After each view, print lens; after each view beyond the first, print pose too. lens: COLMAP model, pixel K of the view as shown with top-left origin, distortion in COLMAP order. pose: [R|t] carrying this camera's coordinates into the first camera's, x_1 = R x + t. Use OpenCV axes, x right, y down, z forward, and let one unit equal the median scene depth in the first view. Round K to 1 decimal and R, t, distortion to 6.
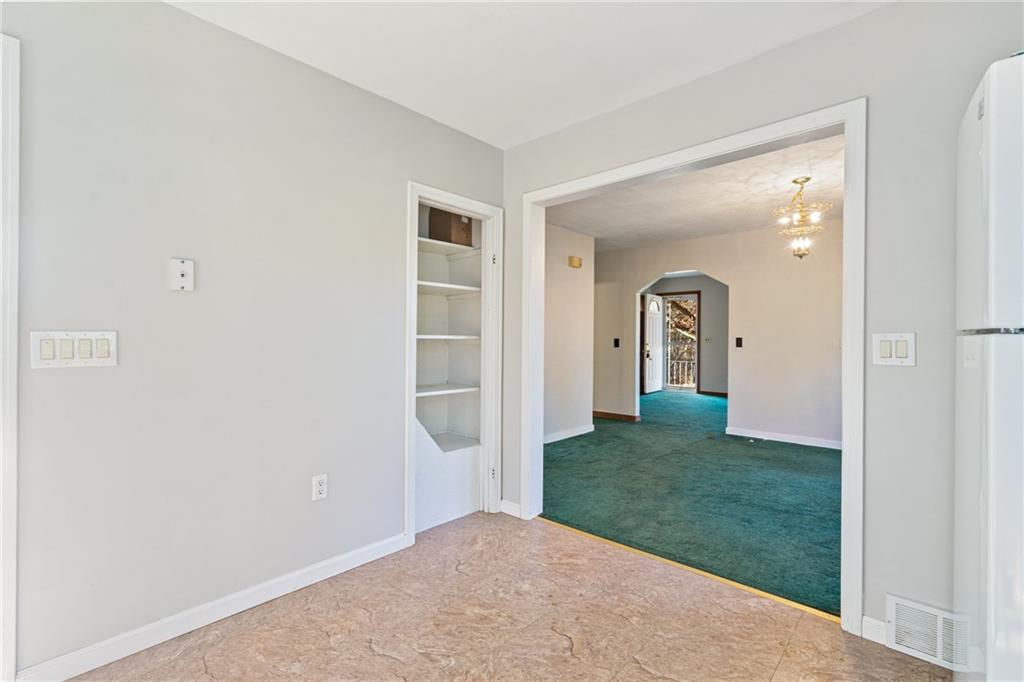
lens RADIAL K [[464.9, 0, 510.3], [0, 464.9, 339.9], [0, 0, 1]] dist [-0.006358, 0.003812]
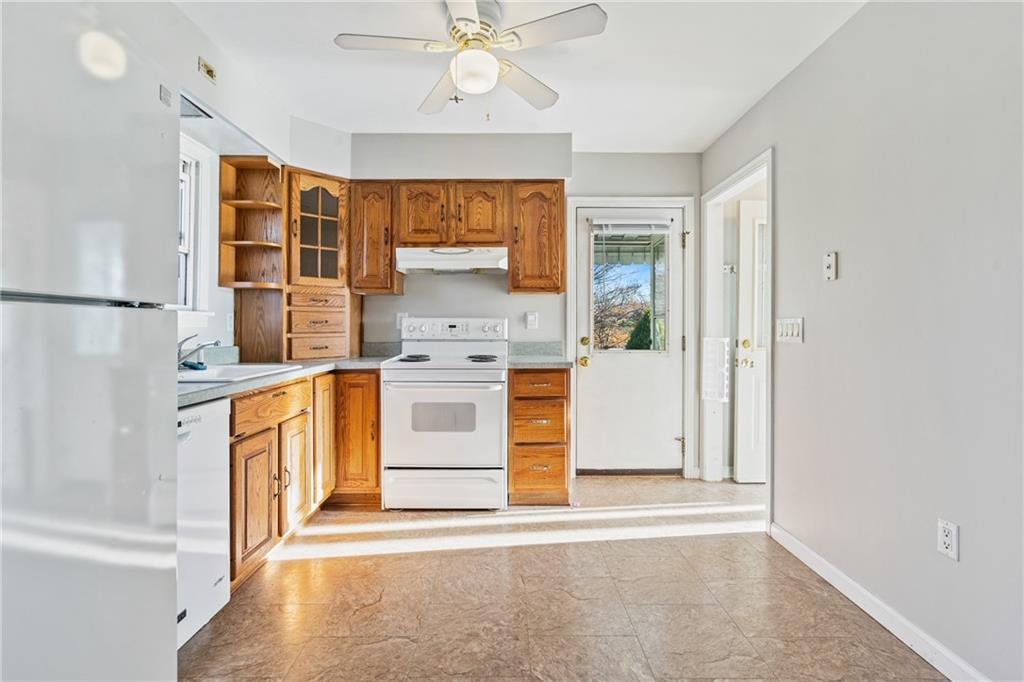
lens RADIAL K [[464.9, 0, 508.8], [0, 464.9, 325.6], [0, 0, 1]] dist [-0.006358, 0.003812]
pose [[-0.735567, -0.007505, -0.677410, 0.319222], [-0.007492, 0.999968, -0.002944, 0.006542], [0.677411, 0.002910, -0.735599, 0.641124]]
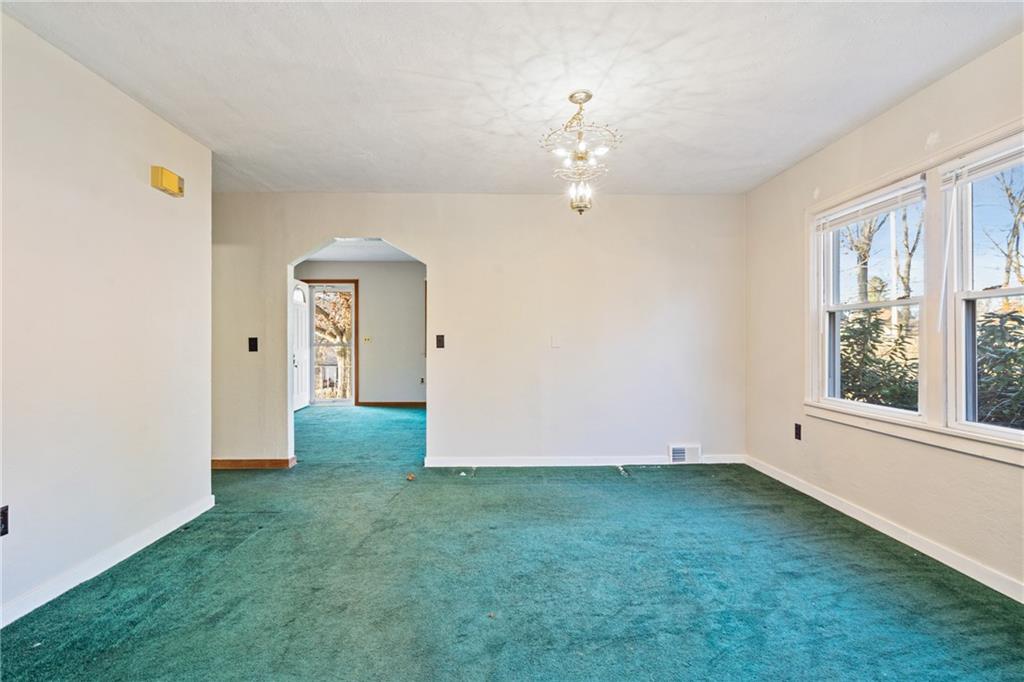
lens RADIAL K [[464.9, 0, 509.3], [0, 464.9, 341.0], [0, 0, 1]] dist [-0.006358, 0.003812]
pose [[0.720062, -0.007107, 0.693874, 0.085075], [0.008036, 0.999966, 0.001903, 0.006258], [-0.693863, 0.004206, 0.720094, 0.588884]]
